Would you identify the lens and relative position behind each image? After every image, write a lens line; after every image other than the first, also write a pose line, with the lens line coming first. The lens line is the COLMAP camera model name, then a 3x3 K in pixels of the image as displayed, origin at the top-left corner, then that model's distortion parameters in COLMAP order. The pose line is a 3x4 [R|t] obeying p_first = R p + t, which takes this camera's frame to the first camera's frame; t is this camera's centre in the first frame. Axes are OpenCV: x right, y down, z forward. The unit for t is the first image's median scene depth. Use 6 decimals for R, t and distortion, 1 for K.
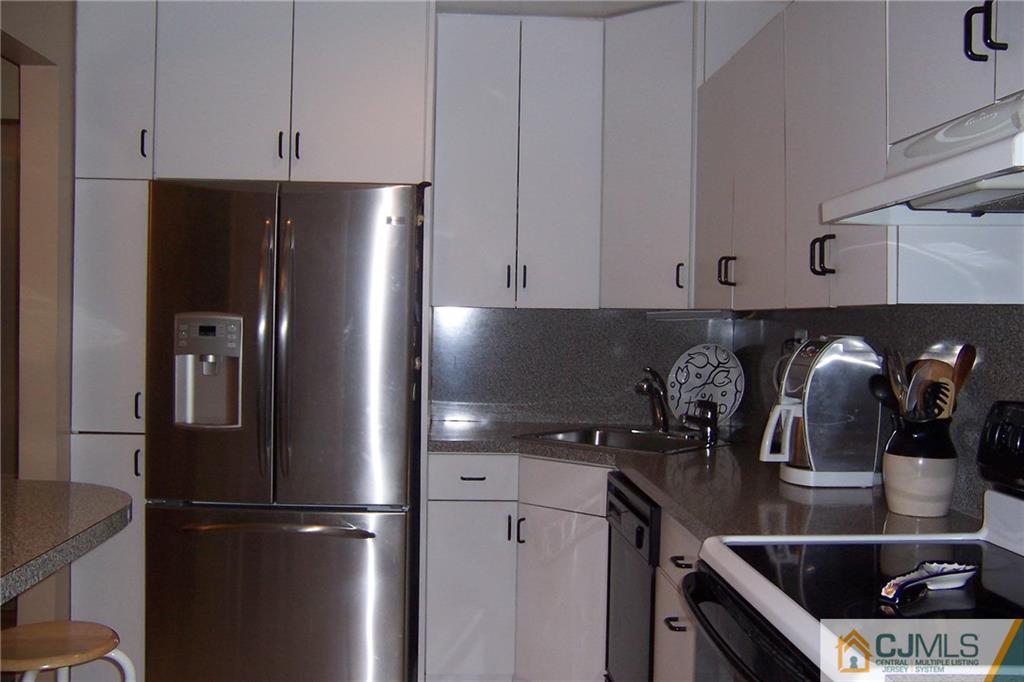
lens RADIAL K [[1010.6, 0, 495.1], [0, 1010.6, 342.7], [0, 0, 1]] dist [-0.109279, 0.130838]
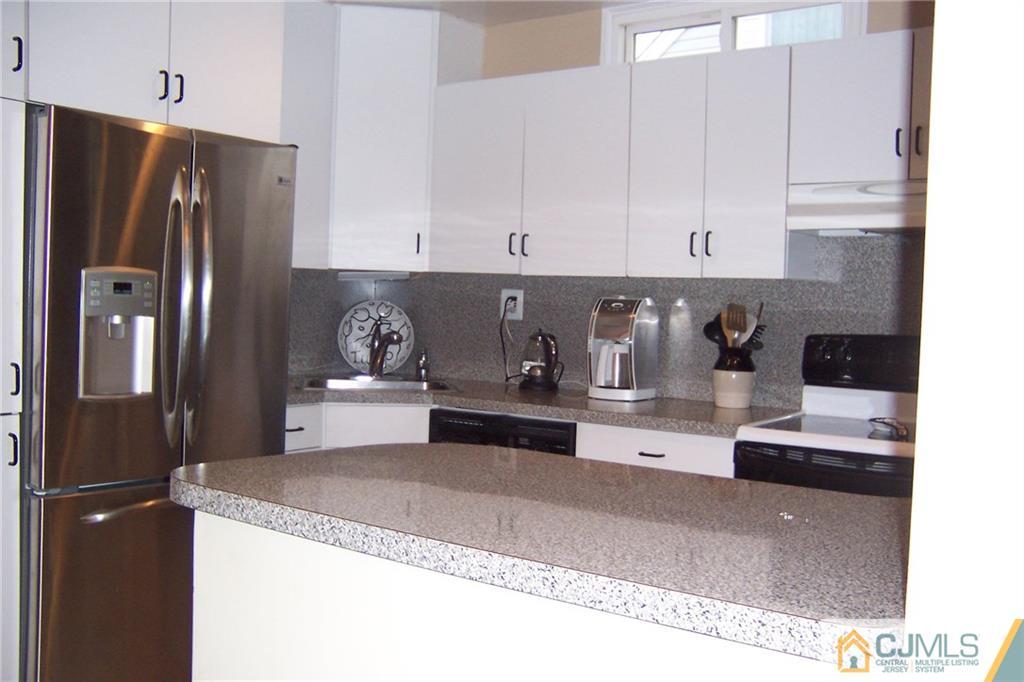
lens RADIAL K [[1010.6, 0, 495.1], [0, 1010.6, 342.7], [0, 0, 1]] dist [-0.109279, 0.130838]
pose [[0.633320, -0.034405, 0.773125, -0.757897], [-0.001195, 0.998967, 0.045434, -0.004367], [-0.773889, -0.029698, 0.632624, 0.190333]]
